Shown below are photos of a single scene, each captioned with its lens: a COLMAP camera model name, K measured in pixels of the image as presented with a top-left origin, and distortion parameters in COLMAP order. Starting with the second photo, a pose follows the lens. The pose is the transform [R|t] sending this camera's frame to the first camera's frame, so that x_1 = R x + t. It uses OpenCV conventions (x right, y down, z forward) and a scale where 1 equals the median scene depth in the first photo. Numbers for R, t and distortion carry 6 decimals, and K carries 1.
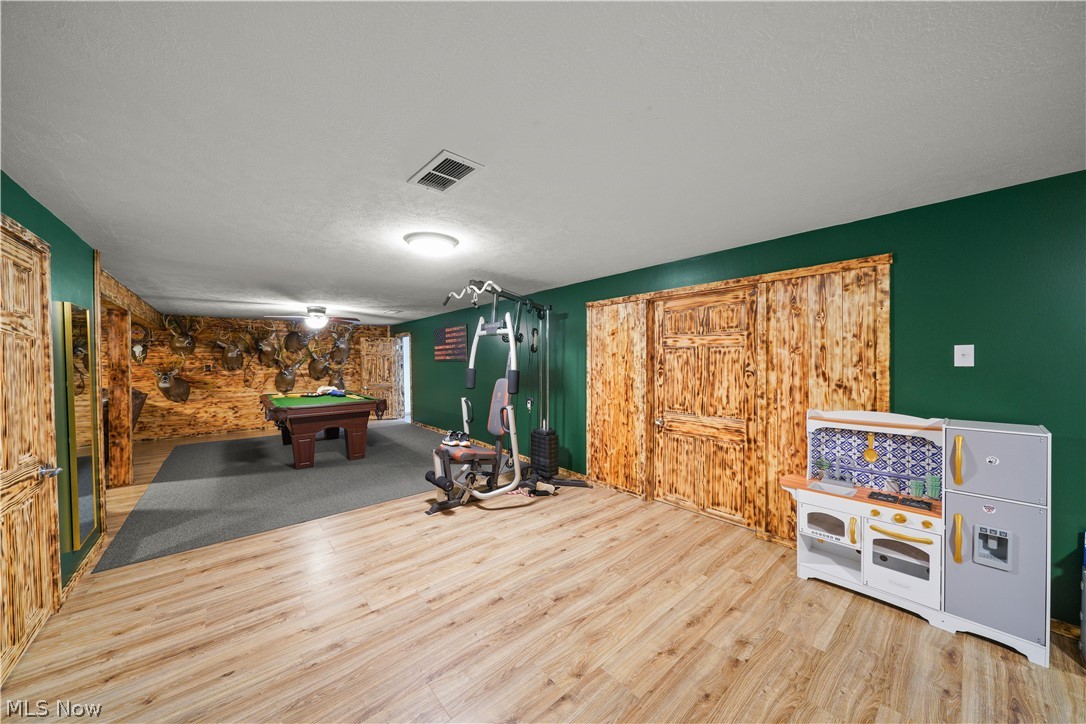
lens RADIAL K [[373.4, 0, 543.9], [0, 373.4, 362.4], [0, 0, 1]] dist [-0.001738, -0.000655]
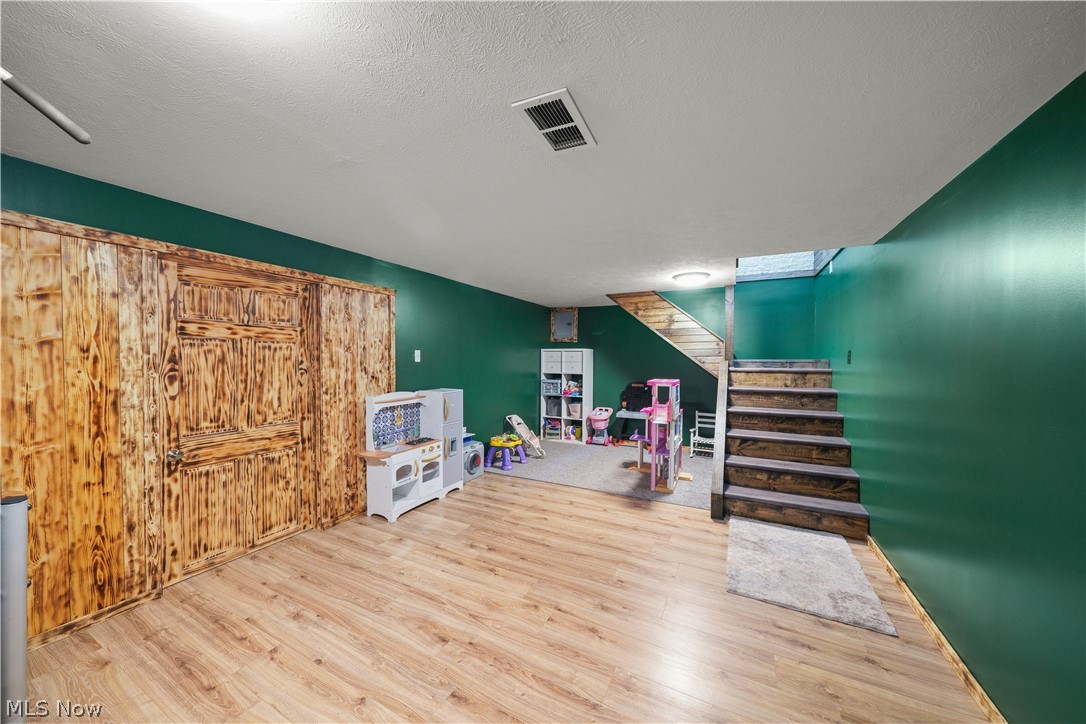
lens RADIAL K [[373.4, 0, 552.6], [0, 373.4, 362.3], [0, 0, 1]] dist [-0.001738, -0.000655]
pose [[-0.388510, -0.005755, 0.921427, -0.581518], [0.002099, 0.999972, 0.007131, 0.000815], [-0.921442, 0.004705, -0.388487, 0.765973]]
